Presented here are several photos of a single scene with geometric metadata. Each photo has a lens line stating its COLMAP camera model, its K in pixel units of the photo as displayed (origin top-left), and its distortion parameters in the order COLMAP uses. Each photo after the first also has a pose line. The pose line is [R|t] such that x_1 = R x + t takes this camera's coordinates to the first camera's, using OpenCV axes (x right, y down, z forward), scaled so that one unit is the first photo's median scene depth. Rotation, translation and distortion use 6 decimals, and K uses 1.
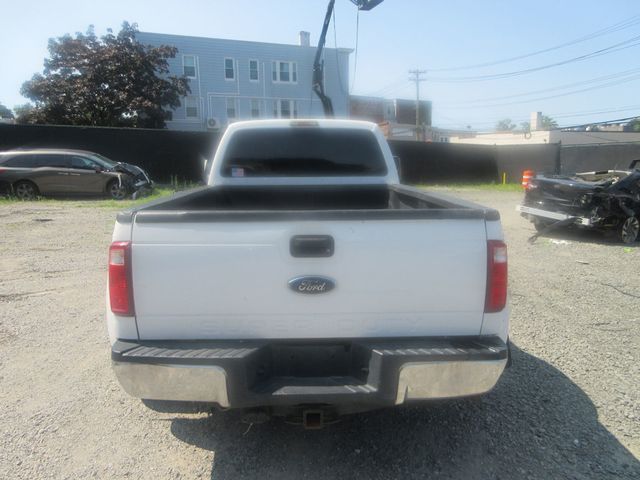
lens RADIAL K [[479.9, 0, 317.3], [0, 479.9, 234.3], [0, 0, 1]] dist [-0.009570, 0.002797]
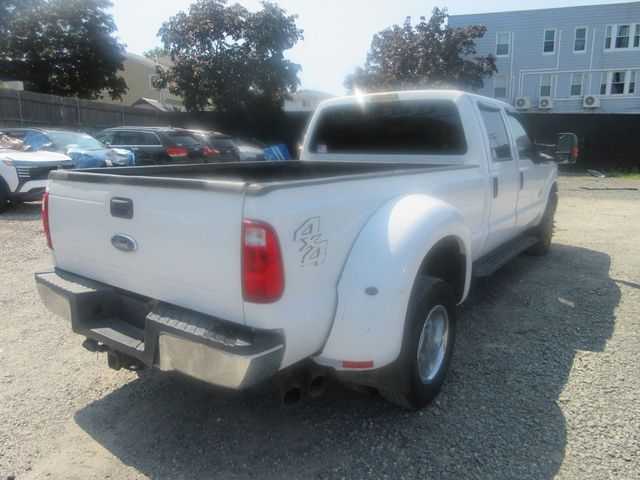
lens RADIAL K [[479.9, 0, 320.0], [0, 479.9, 235.0], [0, 0, 1]] dist [-0.009570, 0.002797]
pose [[0.784554, 0.116745, -0.608971, 0.084079], [-0.096076, 0.993142, 0.066617, -0.002540], [0.612572, 0.006243, 0.790390, 0.033036]]
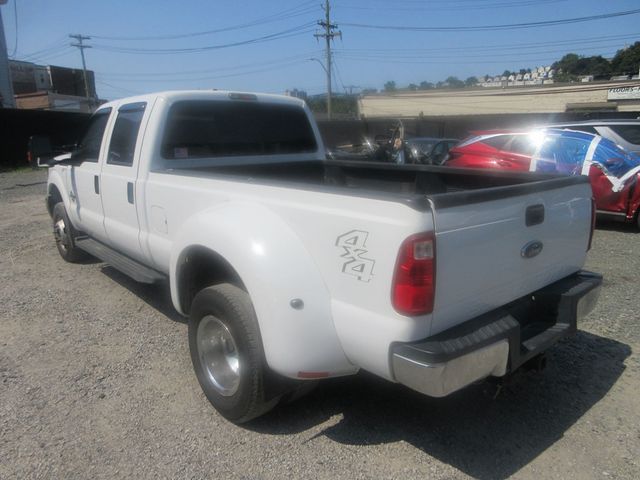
lens RADIAL K [[479.9, 0, 315.3], [0, 479.9, 240.0], [0, 0, 1]] dist [-0.009570, 0.002797]
pose [[0.781675, -0.138910, 0.608020, -0.090112], [0.101452, 0.990217, 0.095800, -0.006299], [-0.615379, -0.013200, 0.788121, 0.034825]]
